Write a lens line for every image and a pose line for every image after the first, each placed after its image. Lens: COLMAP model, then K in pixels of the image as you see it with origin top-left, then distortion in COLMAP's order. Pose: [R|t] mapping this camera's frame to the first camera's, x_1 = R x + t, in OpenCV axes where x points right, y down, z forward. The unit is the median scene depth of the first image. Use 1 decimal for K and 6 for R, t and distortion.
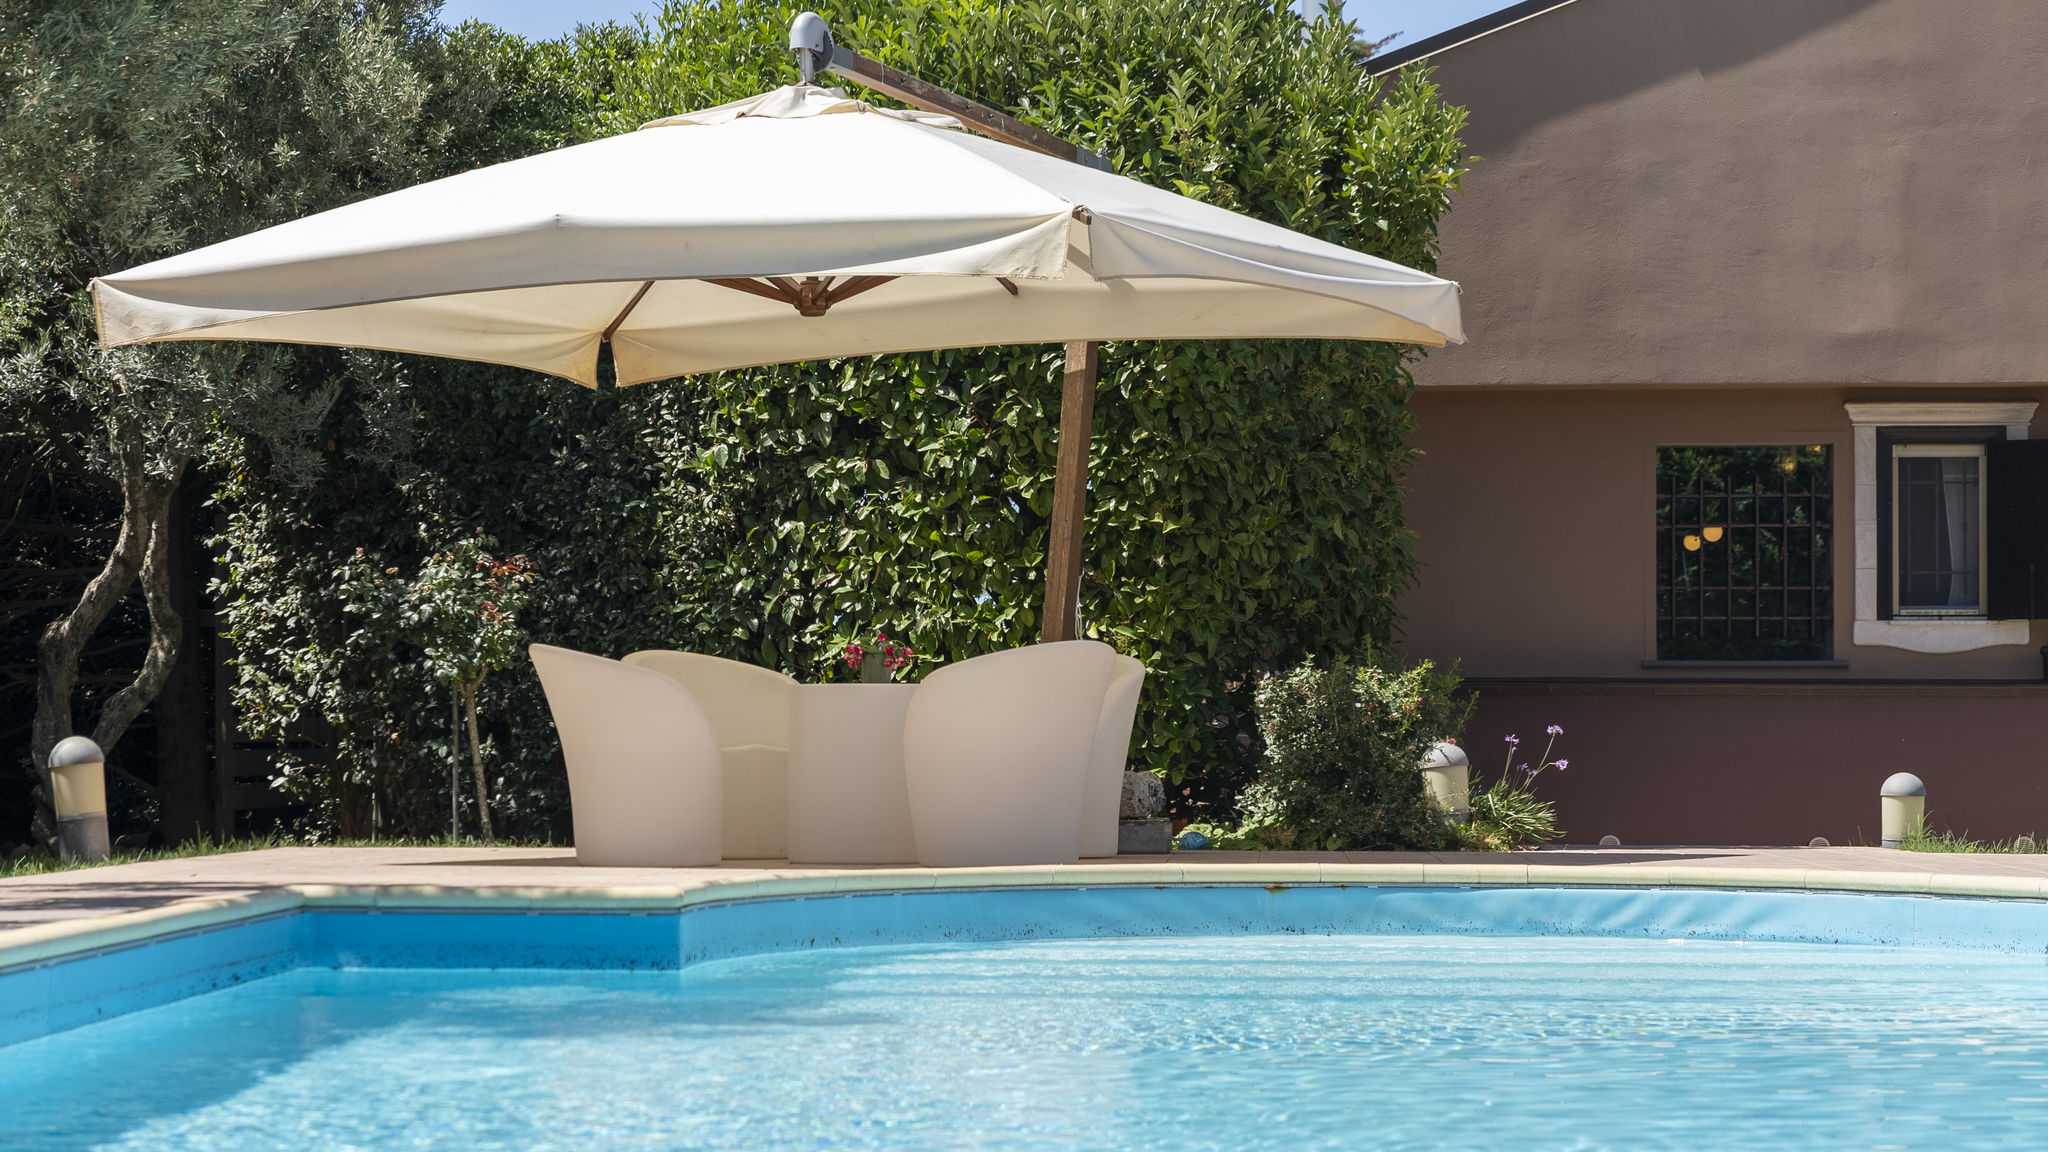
lens RADIAL K [[4892.2, 0, 1024.0], [0, 4892.2, 576.0], [0, 0, 1]] dist [-0.003458, -0.648827]
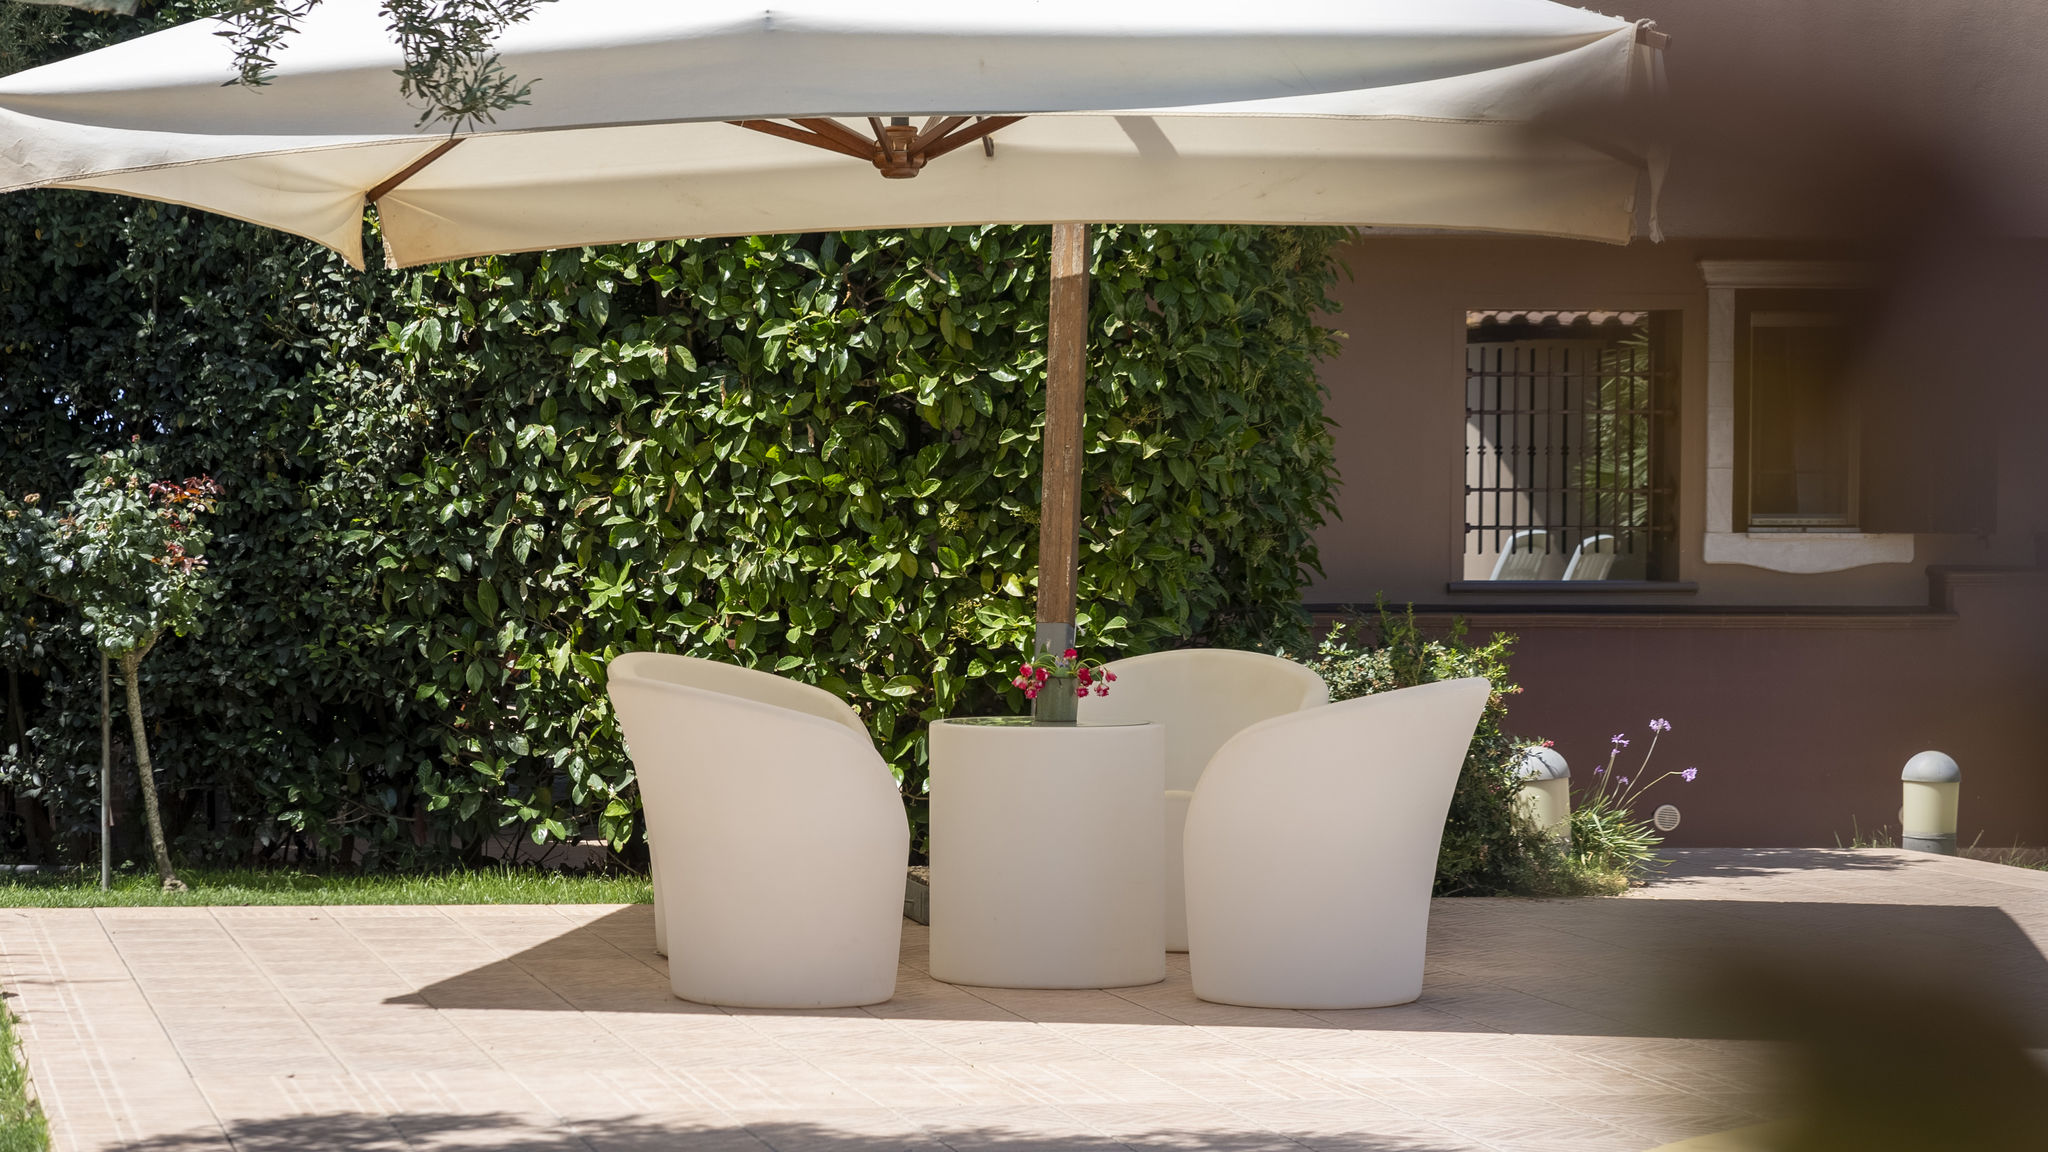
lens RADIAL K [[4990.1, 0, 444.4], [0, 4990.1, 578.1], [0, 0, 1]] dist [0.022509, -0.238211]
pose [[0.982126, -0.002828, 0.188203, -0.205283], [-0.007796, 0.998418, 0.055685, -0.030275], [-0.188063, -0.056157, 0.980550, 0.267705]]
